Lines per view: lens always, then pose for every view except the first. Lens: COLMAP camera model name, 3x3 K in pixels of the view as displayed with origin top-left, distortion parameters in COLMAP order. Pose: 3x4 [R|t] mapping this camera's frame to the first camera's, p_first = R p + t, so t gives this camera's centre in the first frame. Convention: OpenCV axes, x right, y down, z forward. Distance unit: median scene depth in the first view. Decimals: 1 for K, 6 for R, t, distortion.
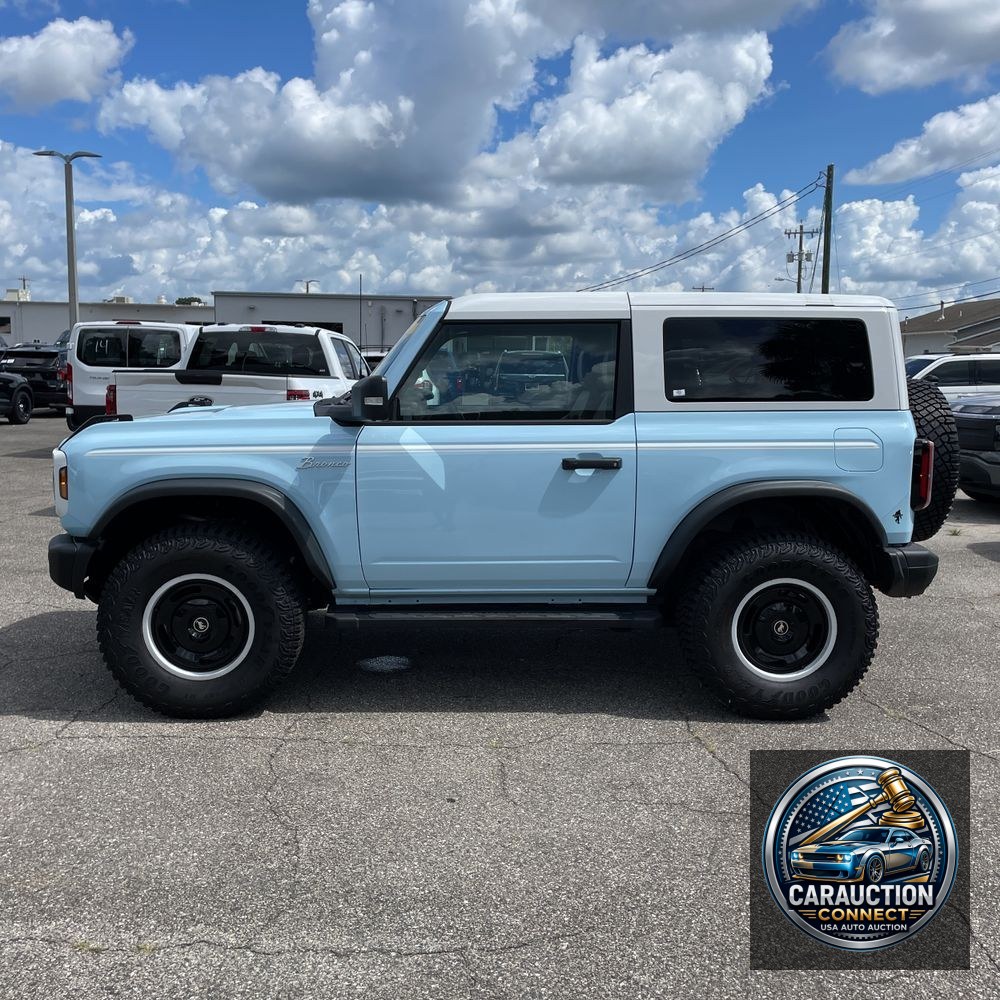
lens RADIAL K [[1014.9, 0, 500.0], [0, 1014.9, 500.0], [0, 0, 1]] dist [0.075246, -0.095573]
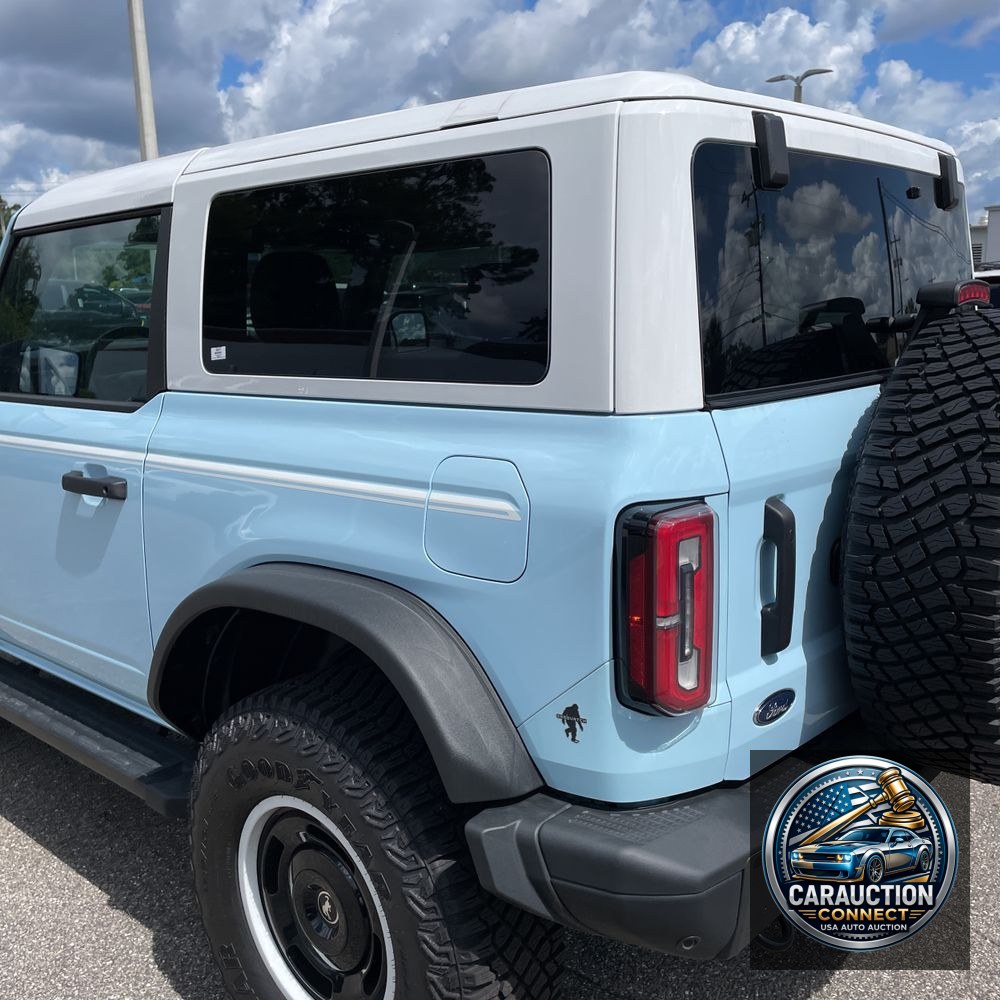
lens RADIAL K [[1006.7, 0, 497.7], [0, 1006.7, 494.6], [0, 0, 1]] dist [0.076922, -0.078829]
pose [[0.713979, 0.107414, -0.691879, 0.606307], [-0.063532, 0.994025, 0.088761, -0.090017], [0.697279, -0.019417, 0.716537, 0.749904]]
